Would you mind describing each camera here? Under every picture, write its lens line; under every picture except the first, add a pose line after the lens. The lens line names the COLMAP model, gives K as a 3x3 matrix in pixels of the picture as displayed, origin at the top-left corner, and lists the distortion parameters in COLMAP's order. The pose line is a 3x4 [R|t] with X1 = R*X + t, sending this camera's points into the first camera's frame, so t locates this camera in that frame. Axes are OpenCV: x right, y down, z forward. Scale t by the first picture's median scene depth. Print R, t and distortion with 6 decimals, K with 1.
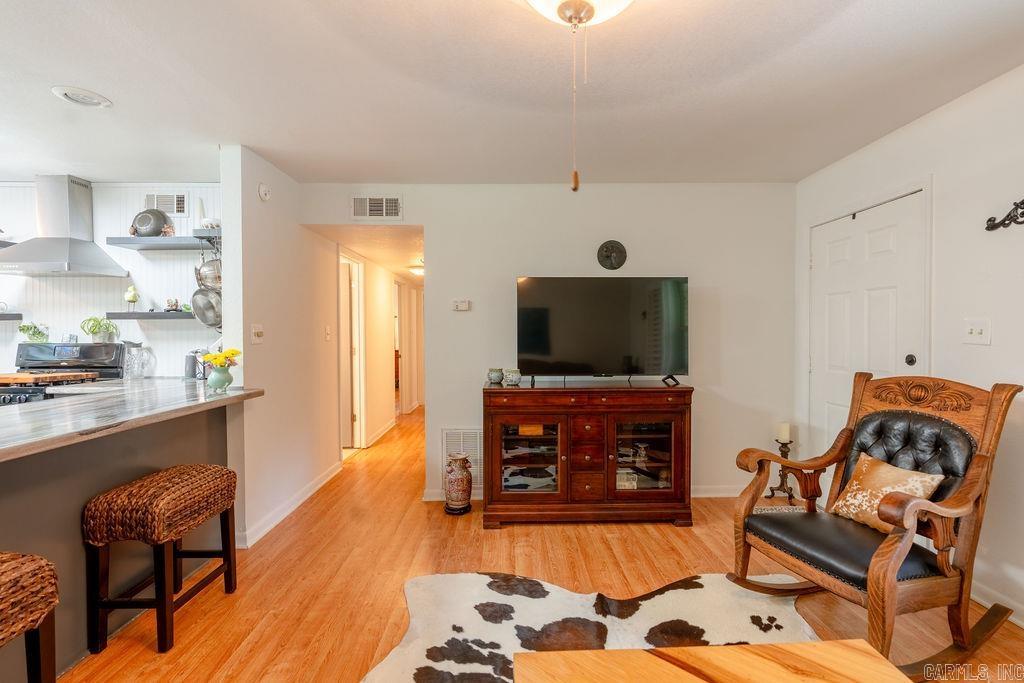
lens RADIAL K [[459.4, 0, 514.1], [0, 459.4, 341.5], [0, 0, 1]] dist [-0.011409, 0.004776]
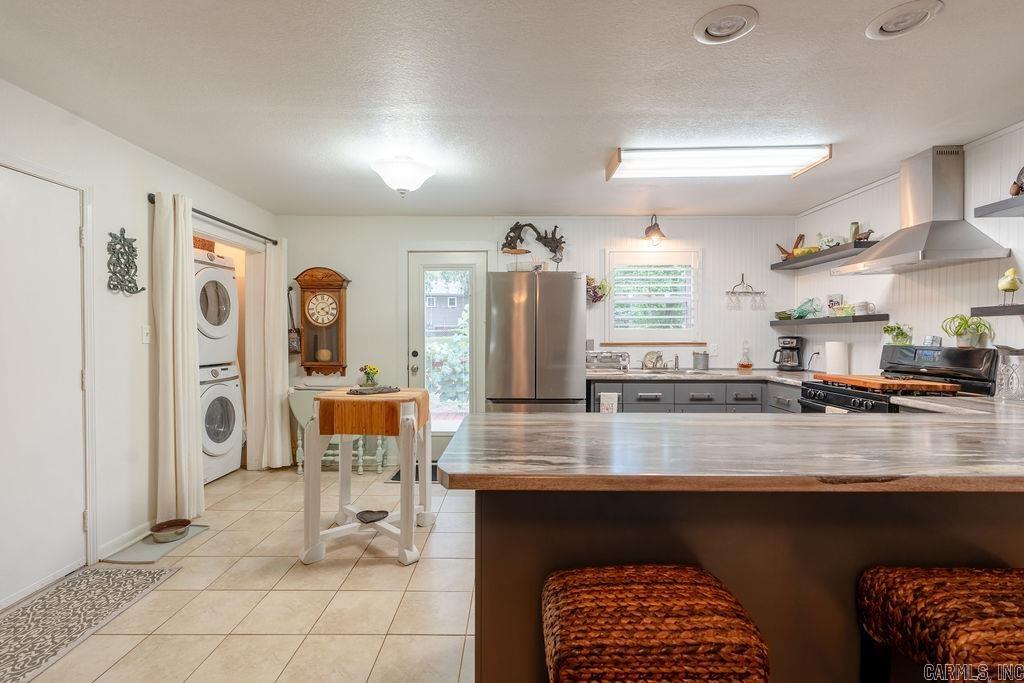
lens RADIAL K [[459.4, 0, 511.1], [0, 459.4, 341.8], [0, 0, 1]] dist [-0.011409, 0.004776]
pose [[-0.022506, 0.018704, -0.999572, -0.112320], [-0.018589, 0.999644, 0.019124, -0.006813], [0.999574, 0.019012, -0.022150, 0.247135]]
